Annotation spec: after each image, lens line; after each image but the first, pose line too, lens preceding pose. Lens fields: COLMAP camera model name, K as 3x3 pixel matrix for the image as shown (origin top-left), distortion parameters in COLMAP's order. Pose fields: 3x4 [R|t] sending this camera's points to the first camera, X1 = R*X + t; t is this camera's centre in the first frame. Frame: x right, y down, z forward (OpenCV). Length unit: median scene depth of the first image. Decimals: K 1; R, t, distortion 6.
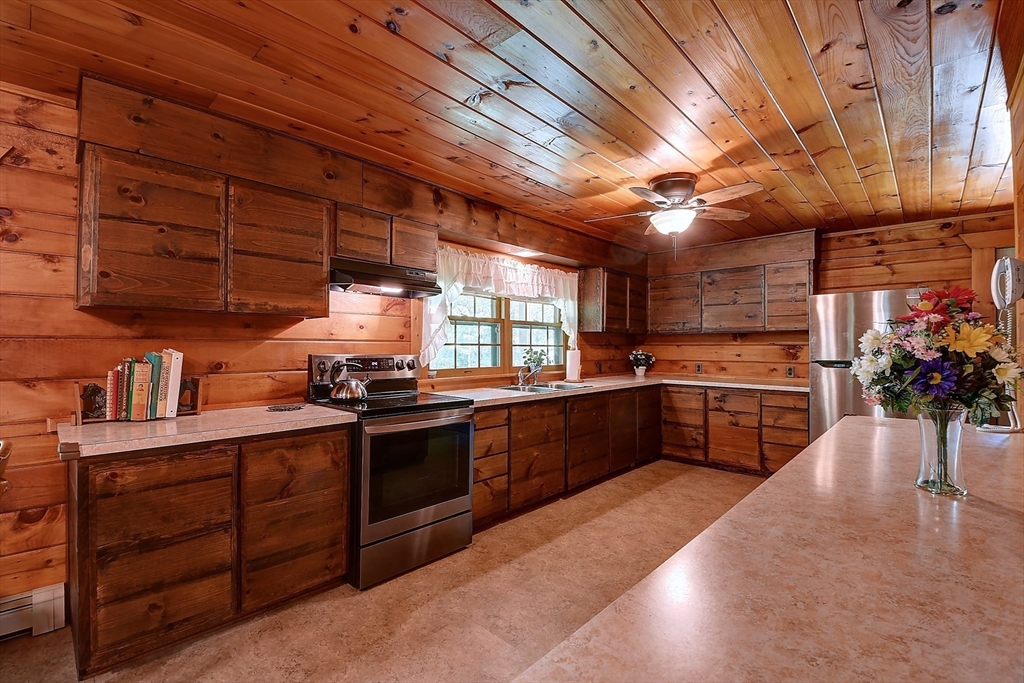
lens RADIAL K [[453.2, 0, 512.0], [0, 453.2, 341.5], [0, 0, 1]] dist [-0.020174, -0.000318]
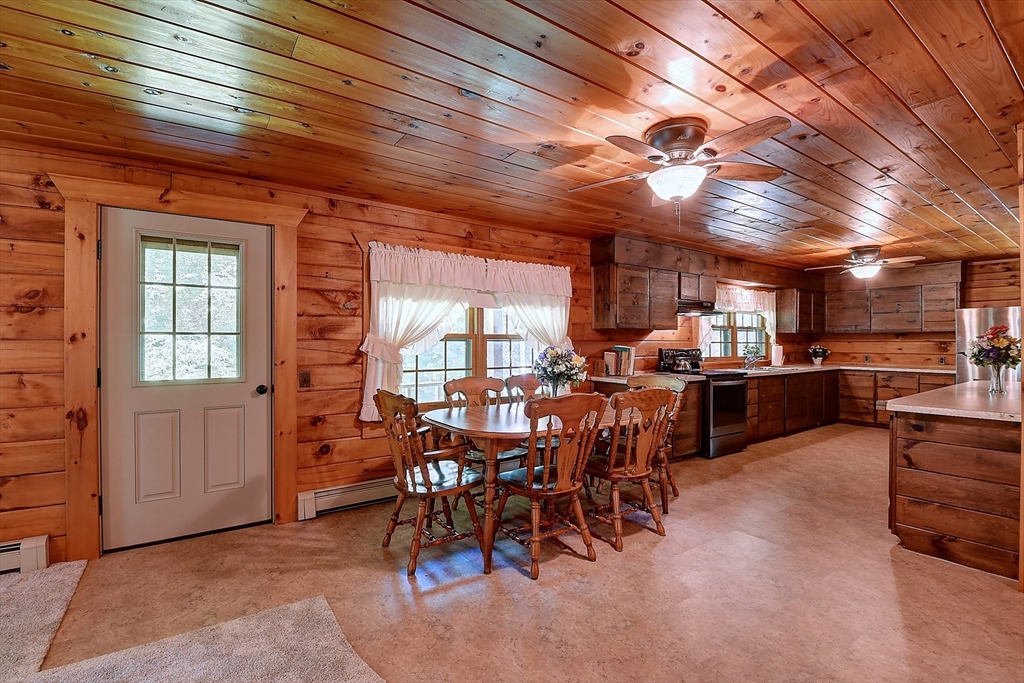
lens RADIAL K [[446.8, 0, 512.0], [0, 446.8, 341.5], [0, 0, 1]] dist [-0.041068, 0.000540]
pose [[0.972637, -0.004233, -0.232293, -0.382799], [0.006720, 0.999928, 0.009917, -0.014937], [0.232234, -0.011206, 0.972595, -0.623086]]
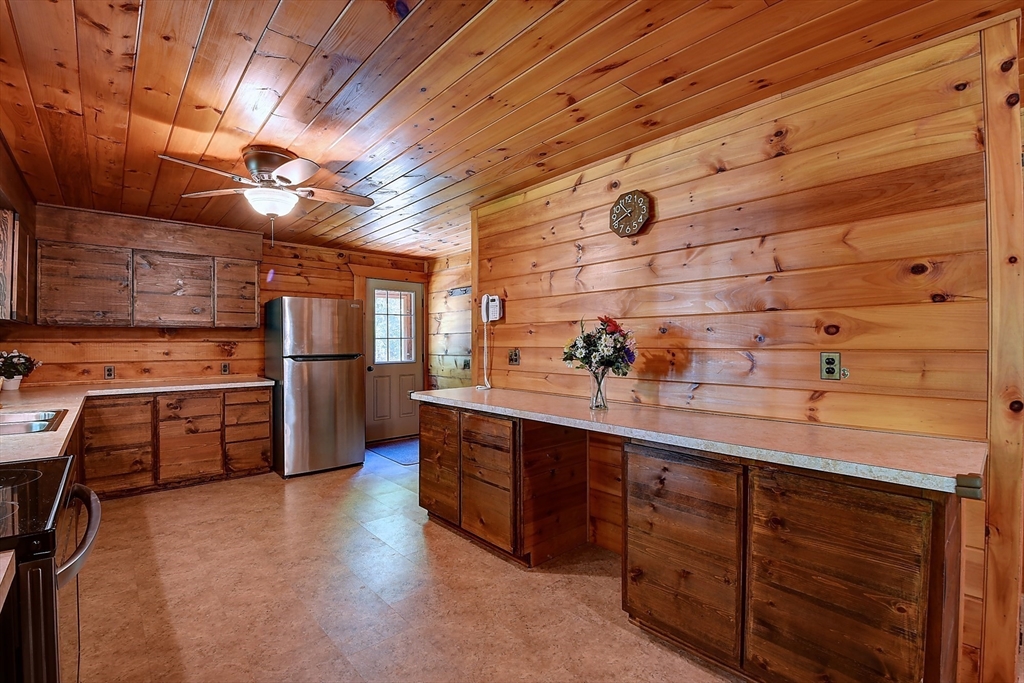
lens RADIAL K [[446.8, 0, 512.0], [0, 446.8, 341.5], [0, 0, 1]] dist [-0.041068, 0.000540]
pose [[0.073255, -0.001508, 0.997312, -0.311819], [-0.006656, 0.999976, 0.002001, 0.001509], [-0.997291, -0.006785, 0.073244, 0.313683]]
